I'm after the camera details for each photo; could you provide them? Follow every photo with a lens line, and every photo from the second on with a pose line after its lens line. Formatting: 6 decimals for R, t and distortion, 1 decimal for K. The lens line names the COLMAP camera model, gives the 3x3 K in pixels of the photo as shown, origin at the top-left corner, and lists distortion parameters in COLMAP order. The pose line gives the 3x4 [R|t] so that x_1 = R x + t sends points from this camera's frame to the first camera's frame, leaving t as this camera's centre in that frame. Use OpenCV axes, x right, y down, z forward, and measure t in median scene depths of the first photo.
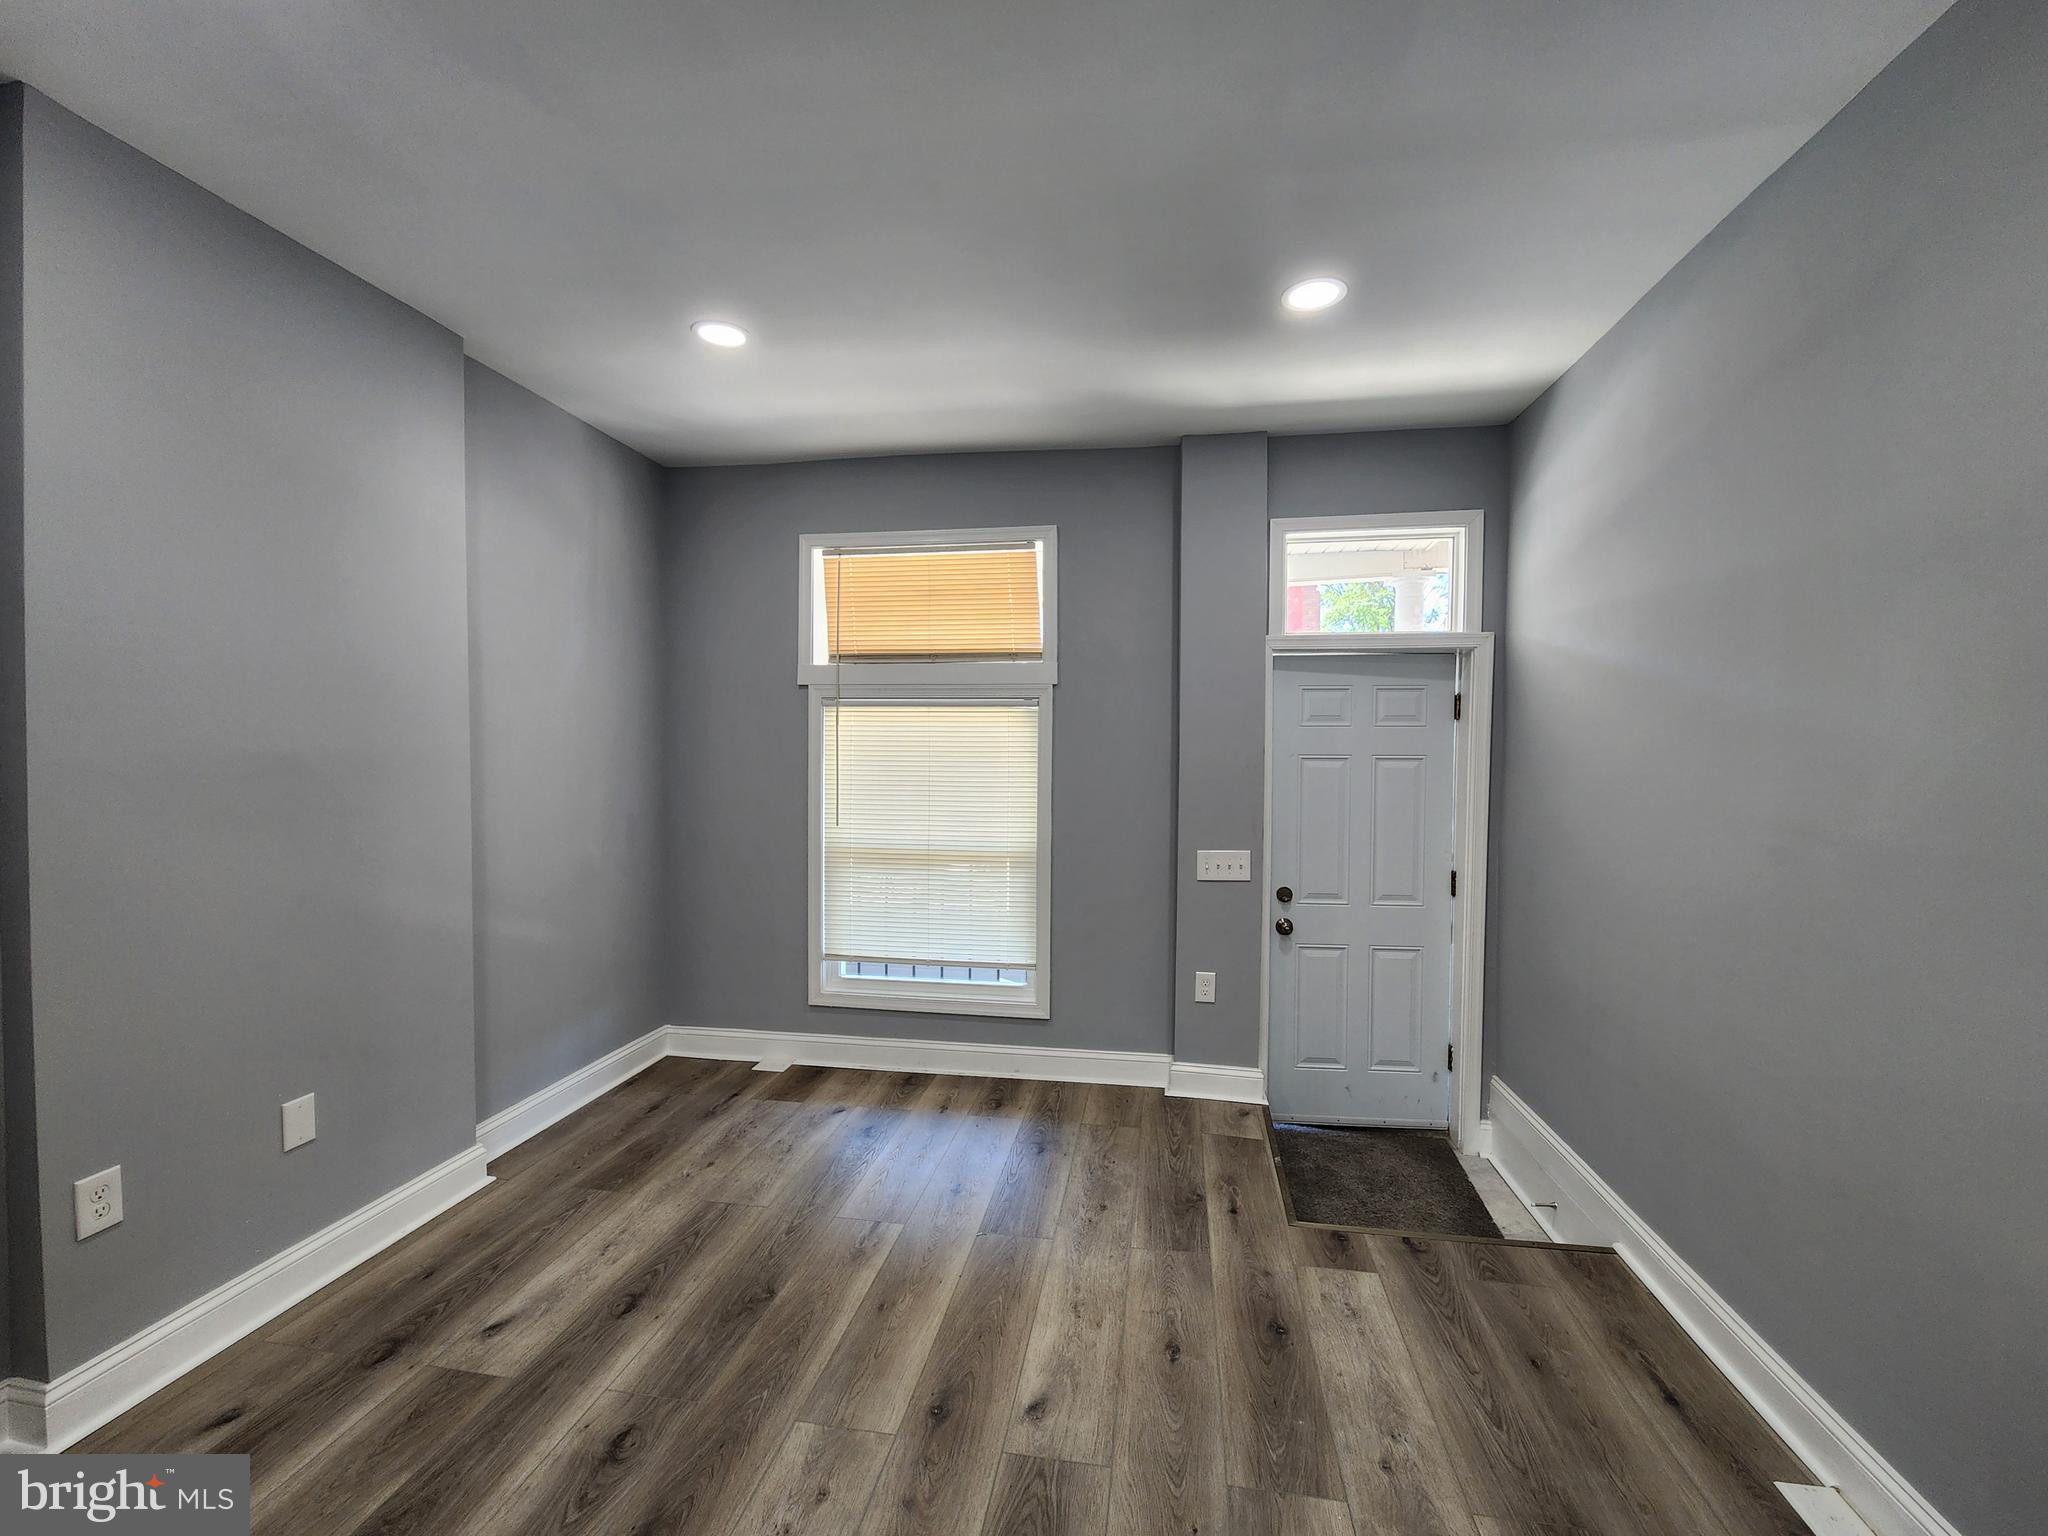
lens RADIAL K [[824.8, 0, 1024.0], [0, 824.8, 768.0], [0, 0, 1]] dist [-0.014010, -0.000073]
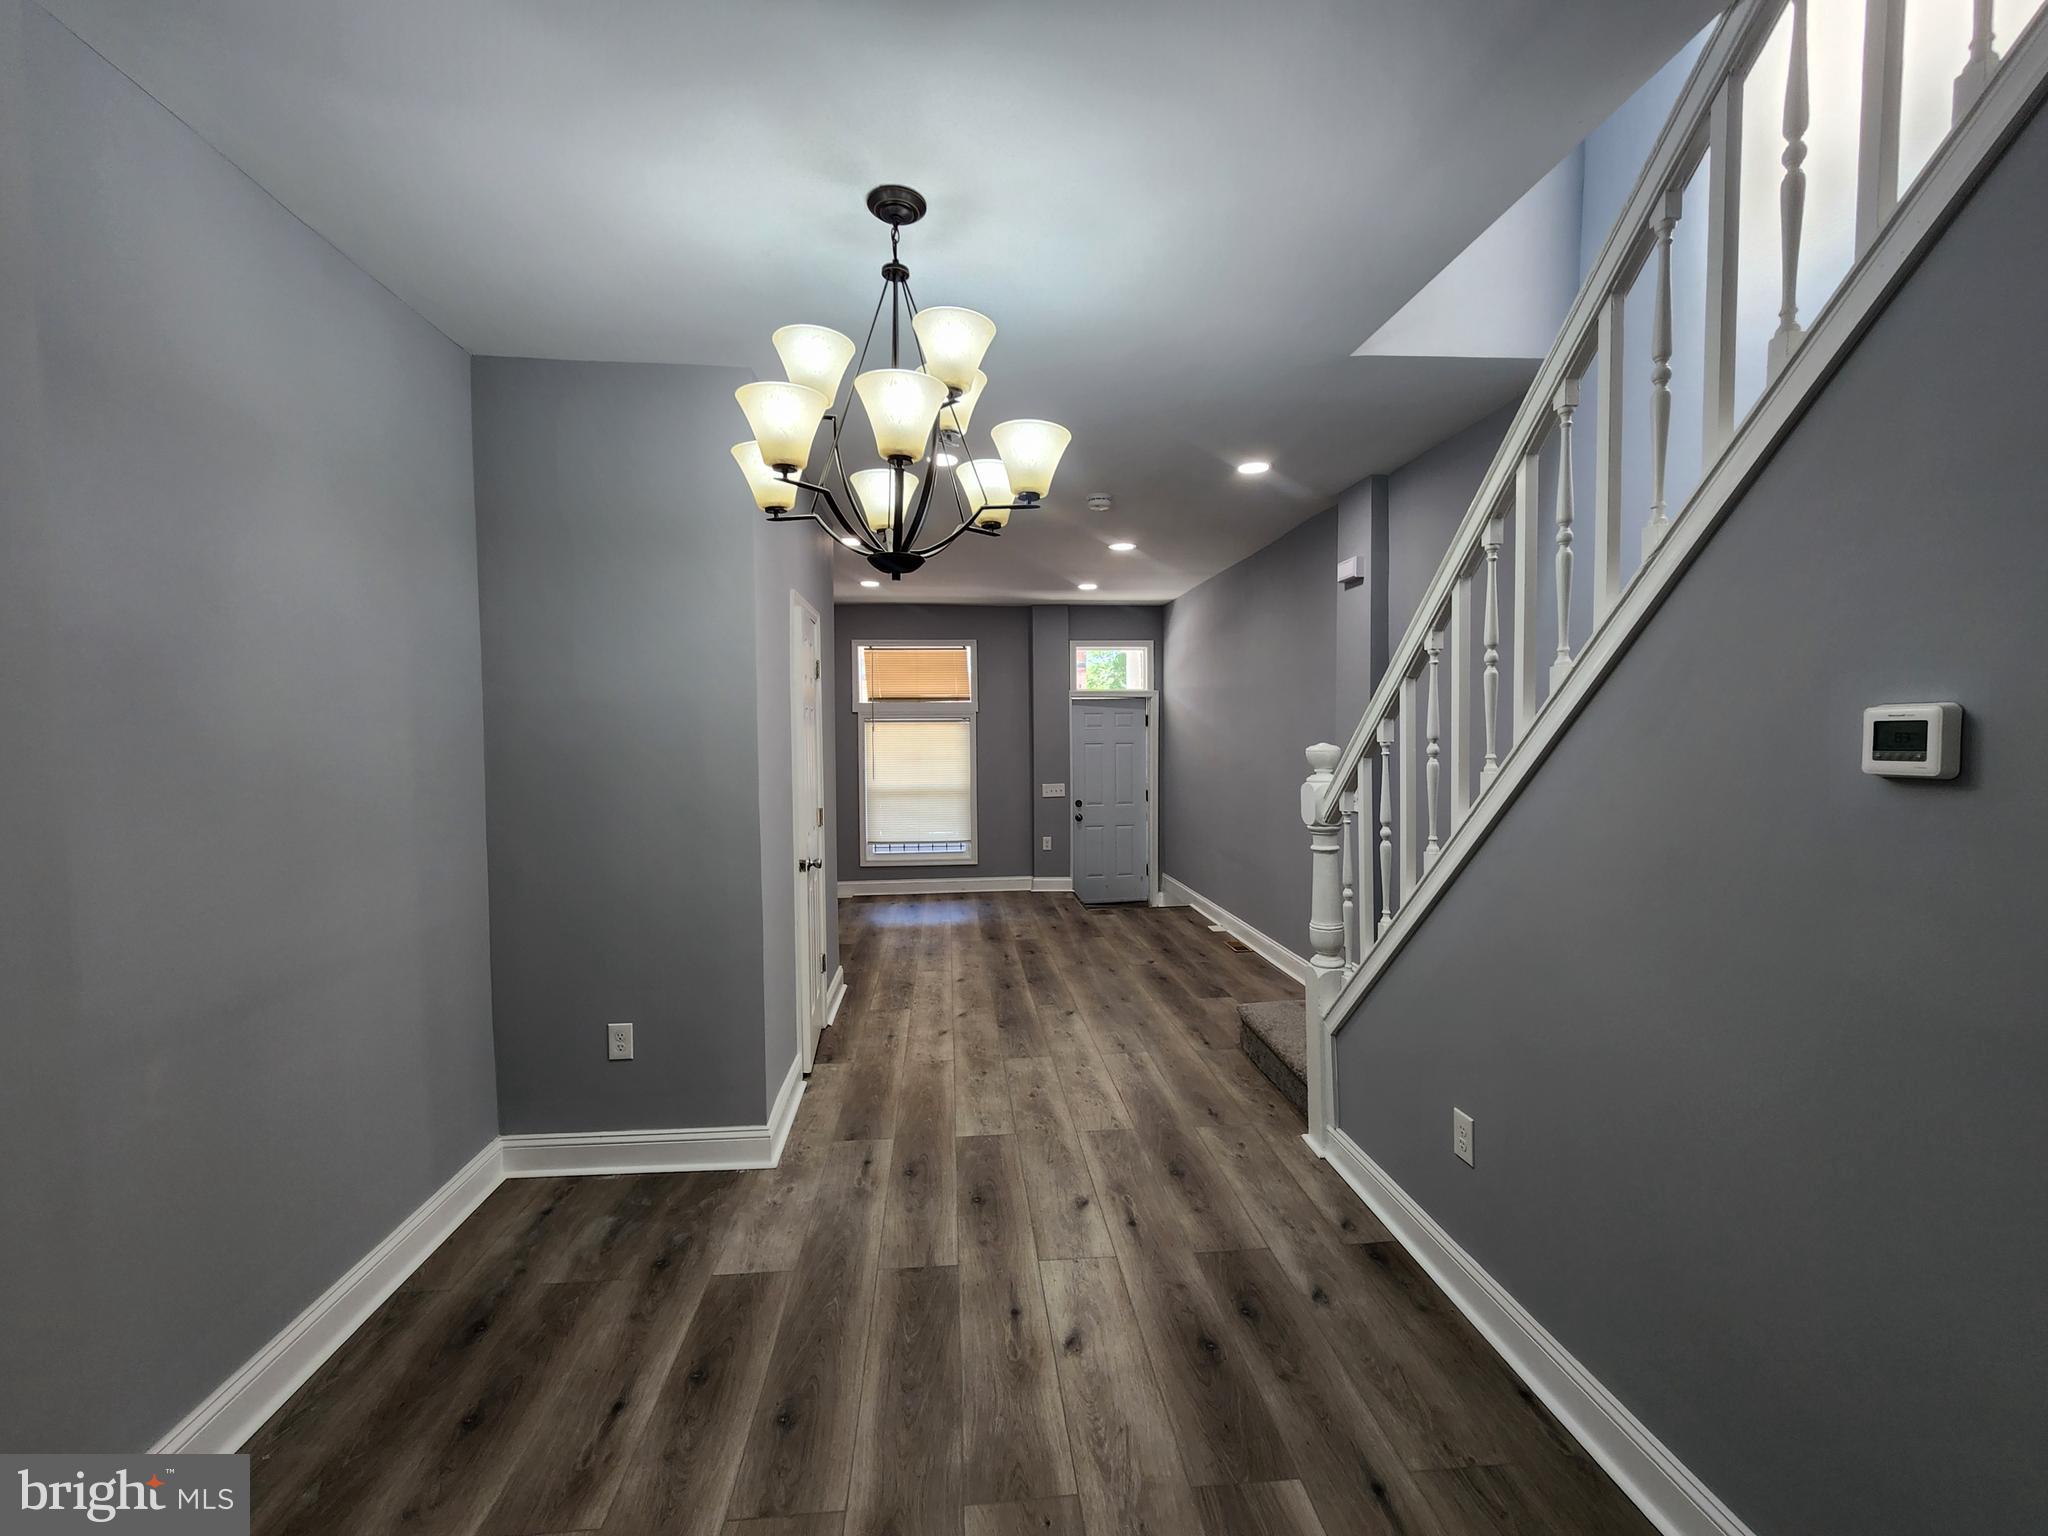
lens RADIAL K [[848.6, 0, 1027.4], [0, 848.6, 766.2], [0, 0, 1]] dist [0.006040, -0.004076]
pose [[0.964107, -0.024243, 0.264405, -0.442995], [0.021651, 0.999685, 0.012714, 0.017458], [-0.264630, -0.006533, 0.964328, -1.237051]]
